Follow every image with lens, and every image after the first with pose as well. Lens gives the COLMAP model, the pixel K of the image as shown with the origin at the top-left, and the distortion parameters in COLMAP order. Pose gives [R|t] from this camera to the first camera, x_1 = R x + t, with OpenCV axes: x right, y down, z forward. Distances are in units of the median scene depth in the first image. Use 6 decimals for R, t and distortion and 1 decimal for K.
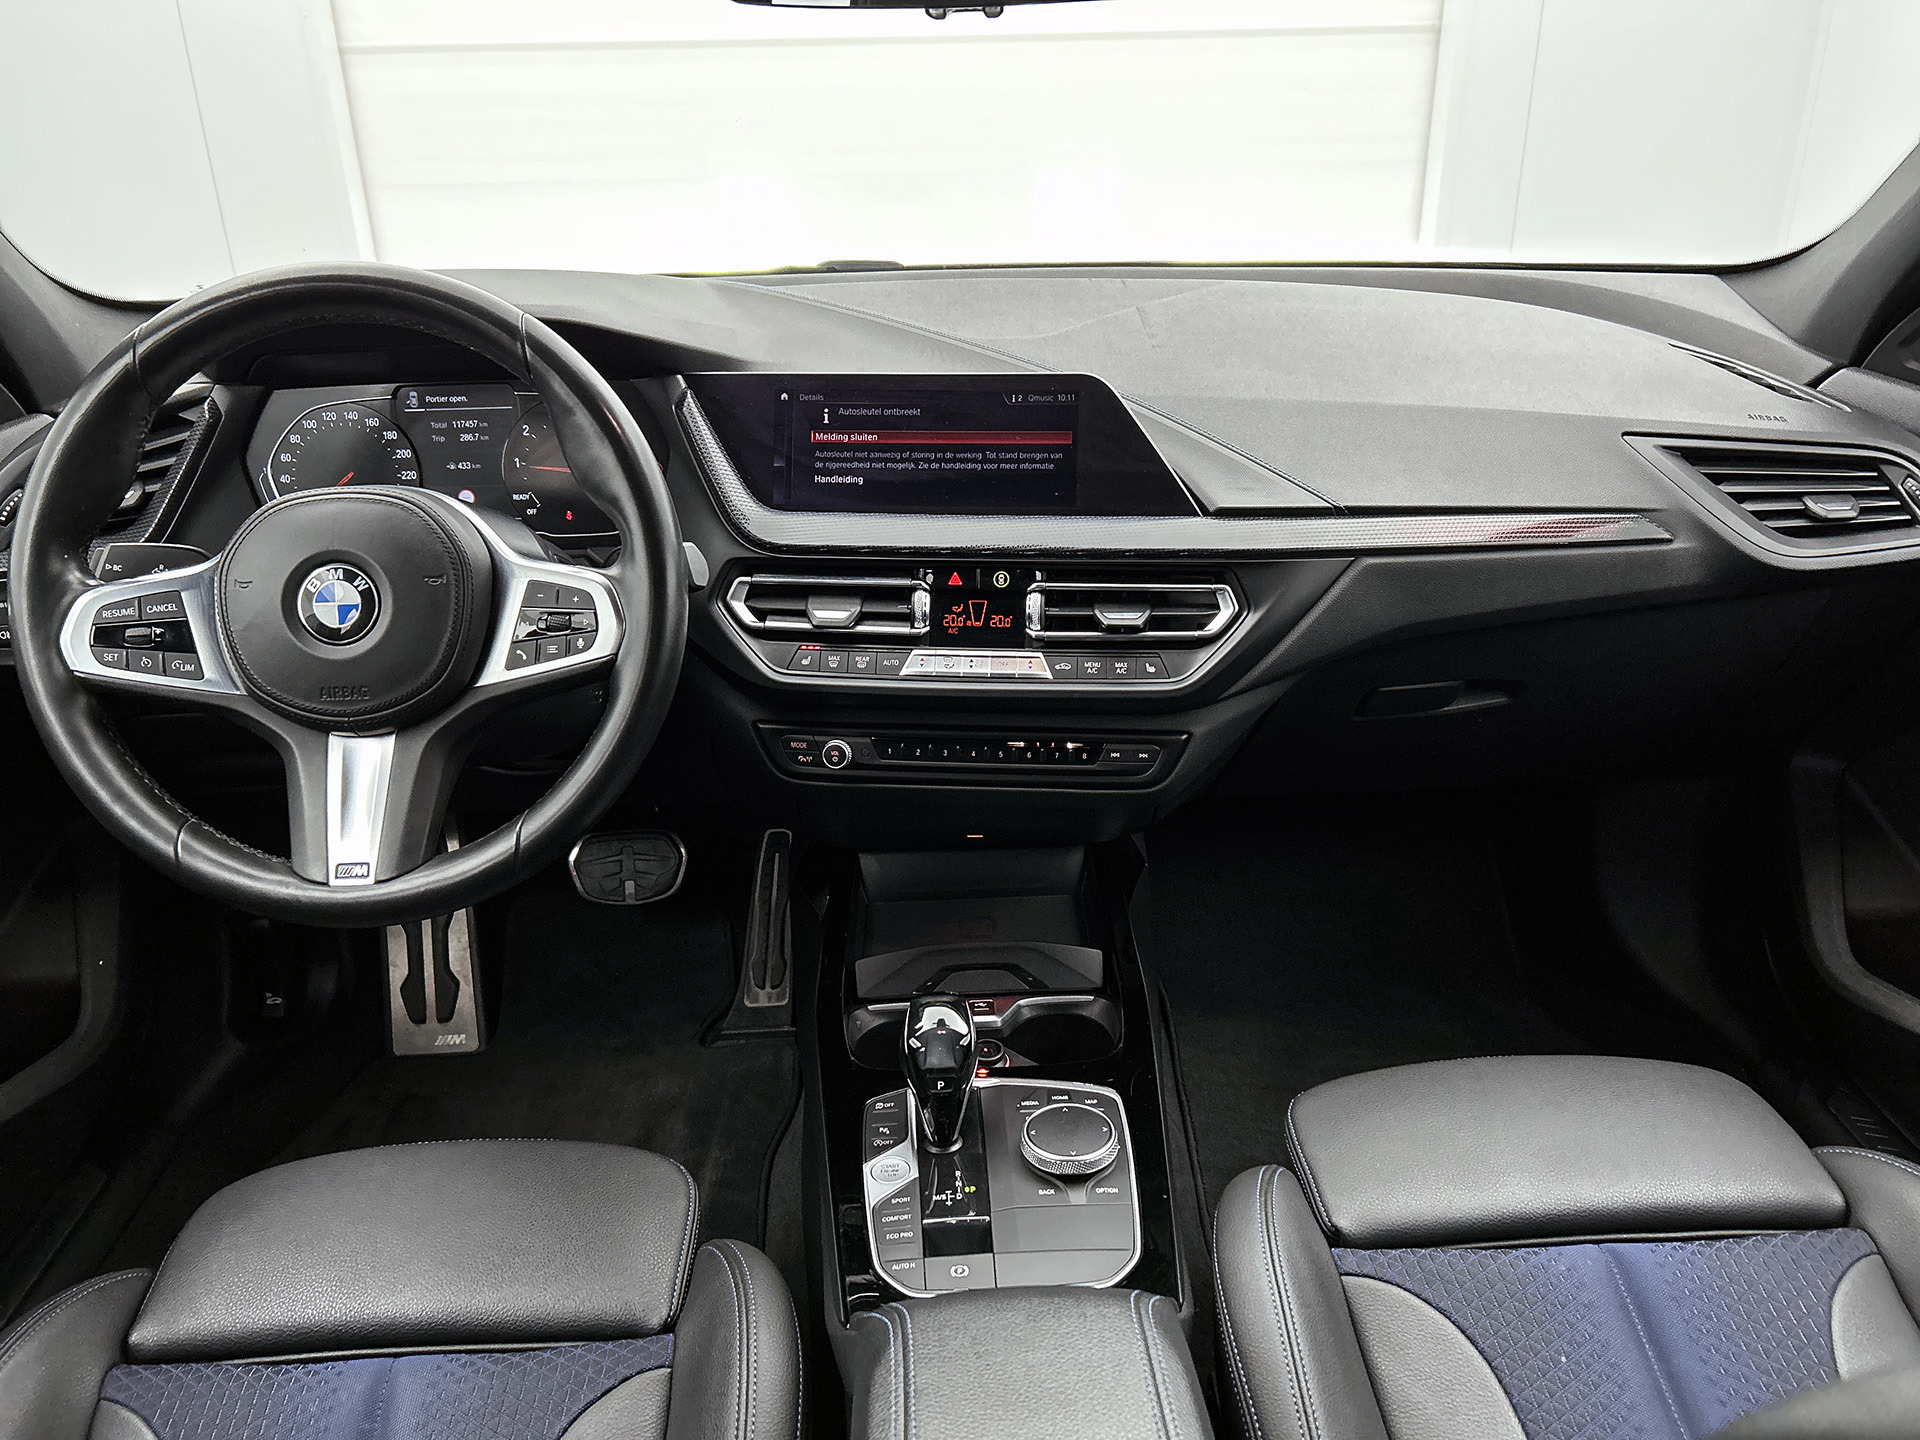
lens RADIAL K [[1460.3, 0, 979.9], [0, 1460.3, 748.7], [0, 0, 1]] dist [0.044140, -0.057191]
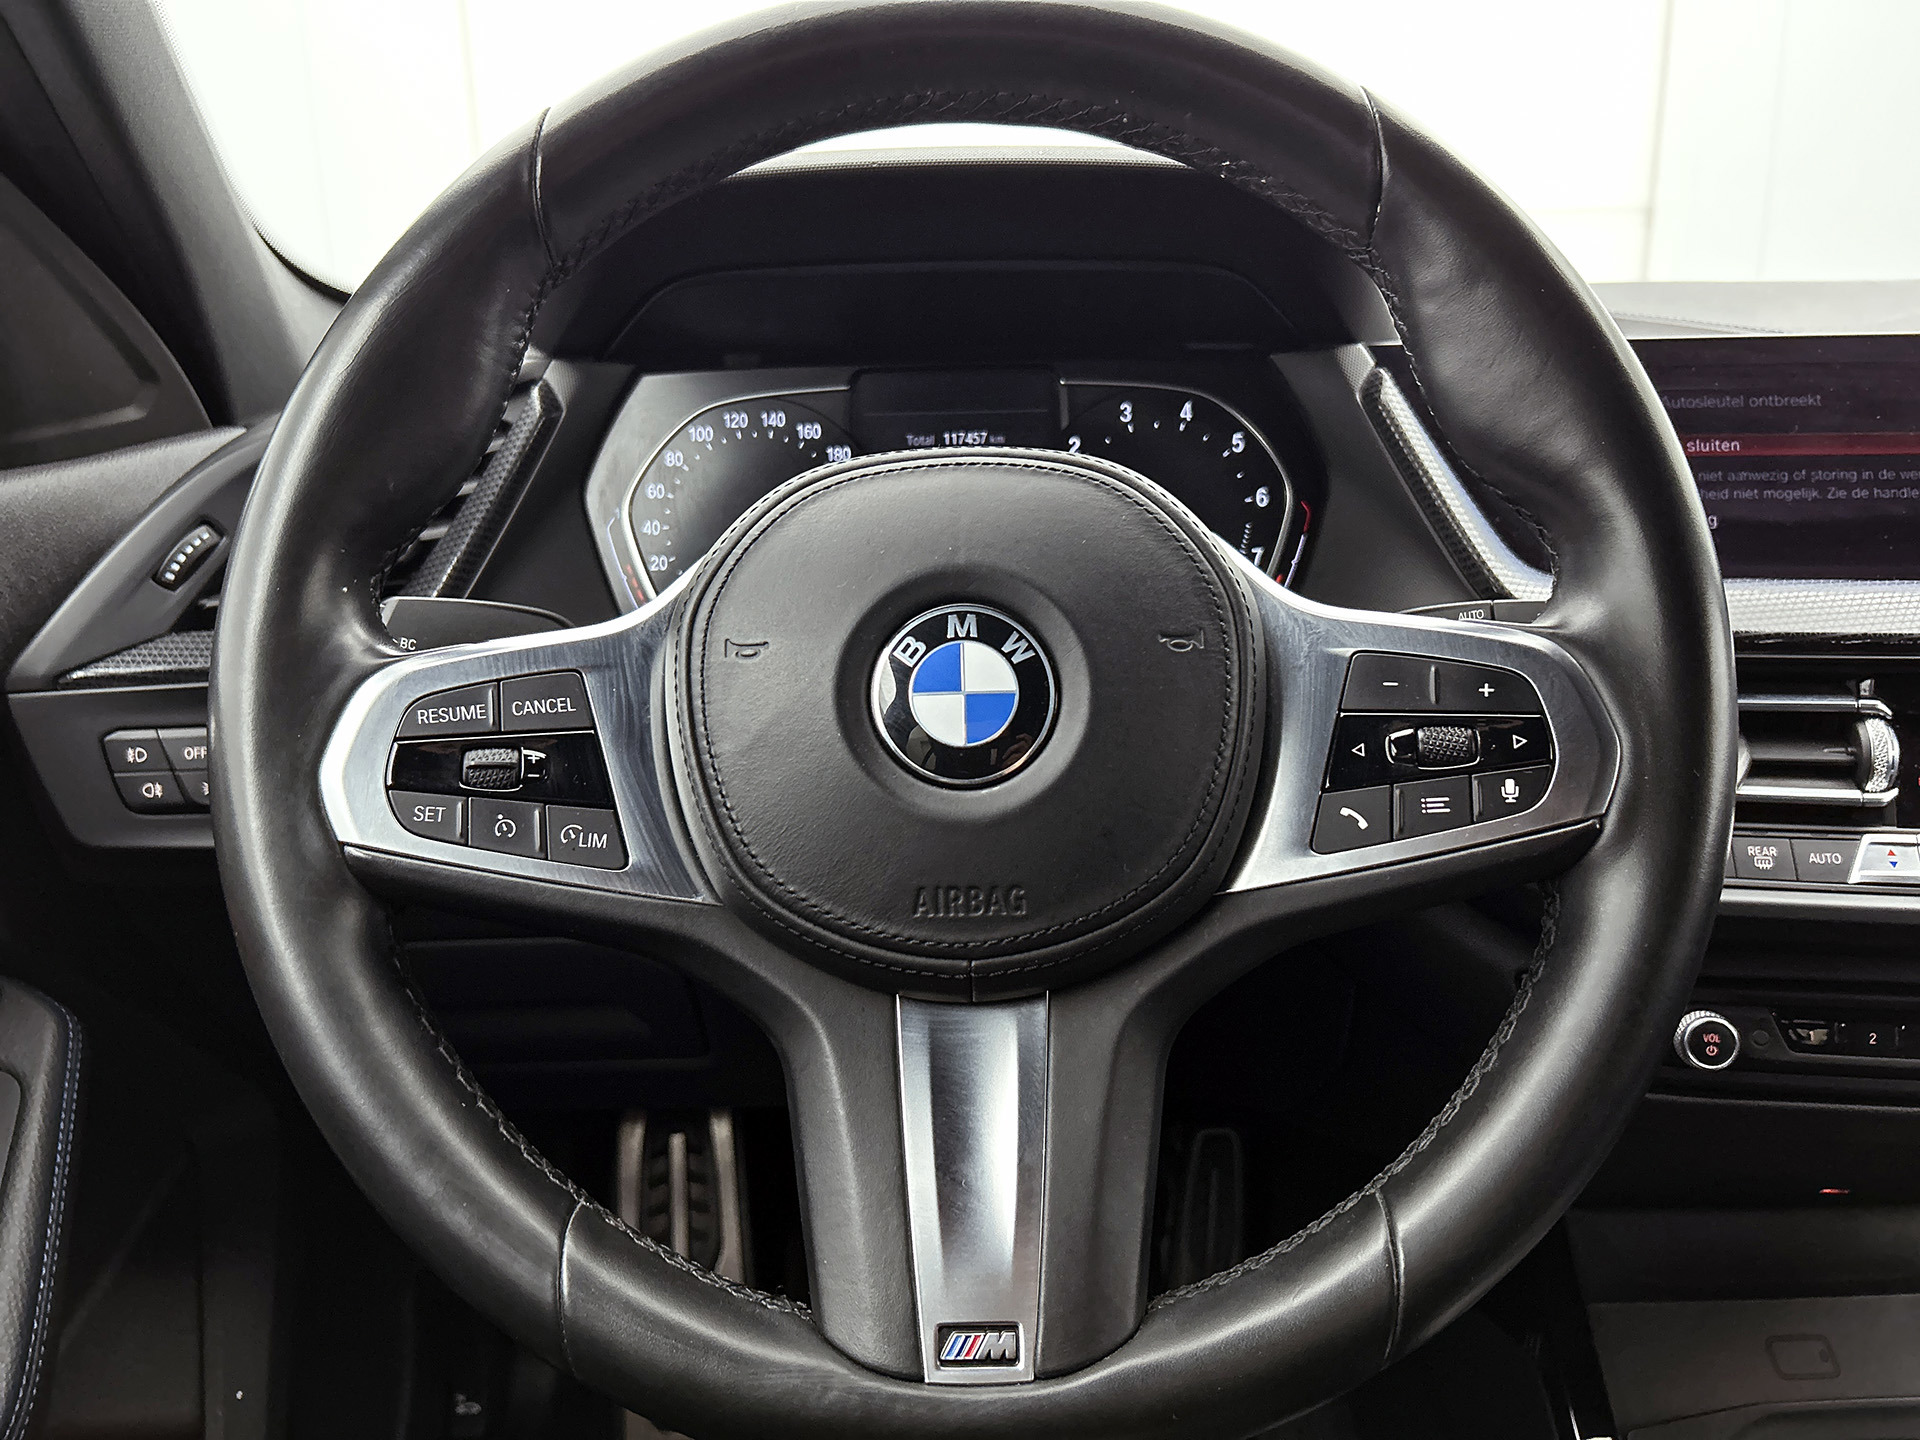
lens RADIAL K [[1460.3, 0, 953.1], [0, 1460.3, 730.3], [0, 0, 1]] dist [0.044140, -0.057191]
pose [[0.999323, 0.007372, -0.036054, -0.347336], [-0.013223, 0.986228, -0.164861, -0.014082], [0.034342, 0.165226, 0.985658, 0.474390]]
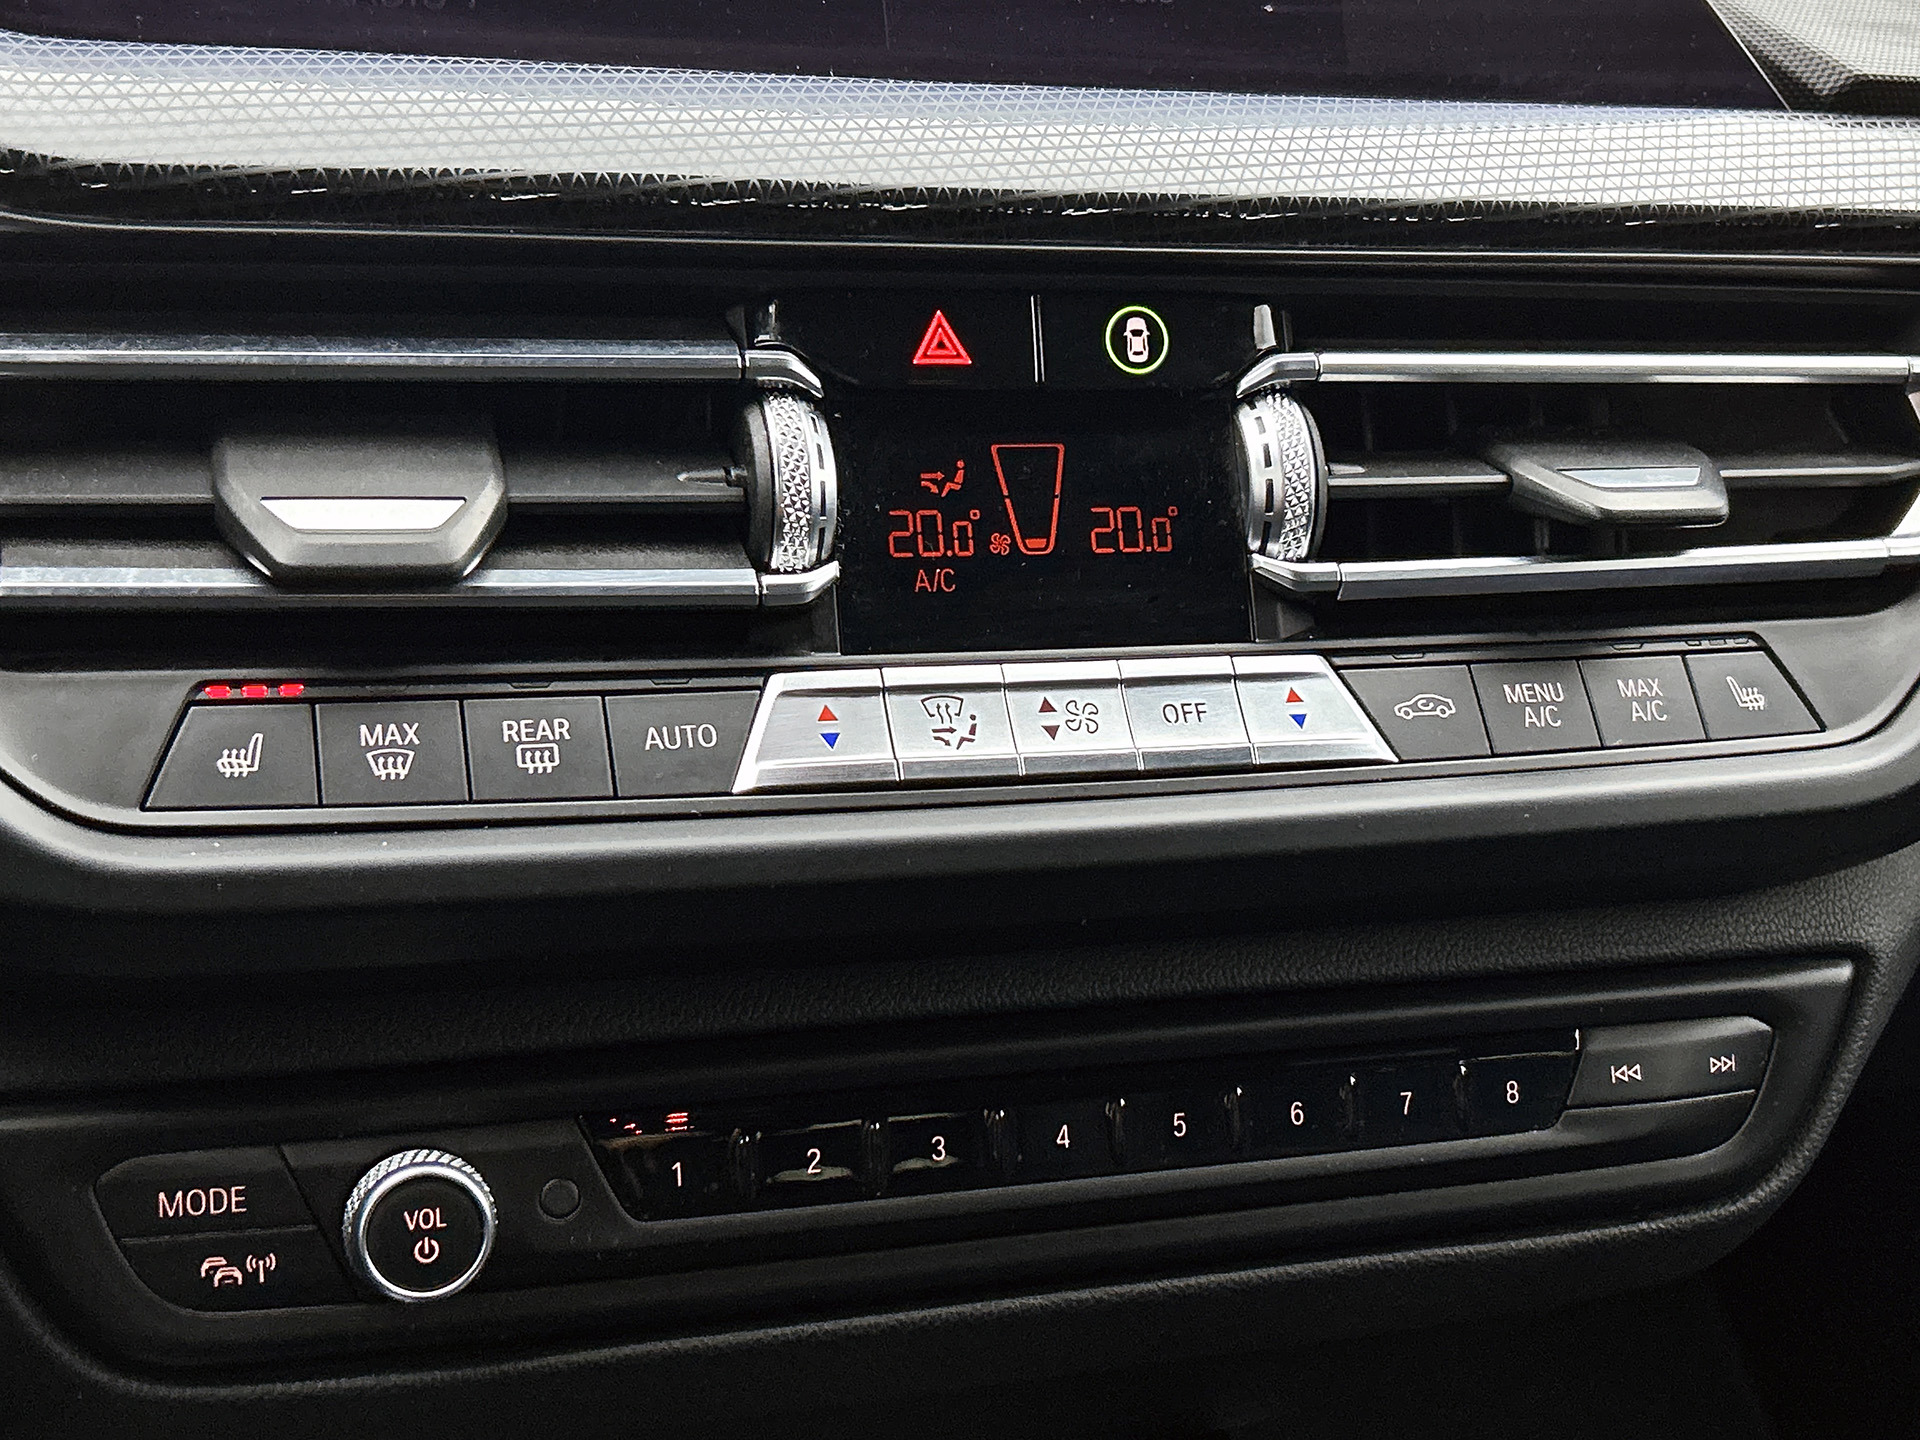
lens RADIAL K [[2556.3, 0, 947.5], [0, 2556.3, 738.8], [0, 0, 1]] dist [0.095895, 0.000000]
pose [[0.913327, -0.051715, 0.403929, -0.172813], [0.109659, 0.986497, -0.121650, -0.010345], [-0.392184, 0.155401, 0.906666, 0.655831]]
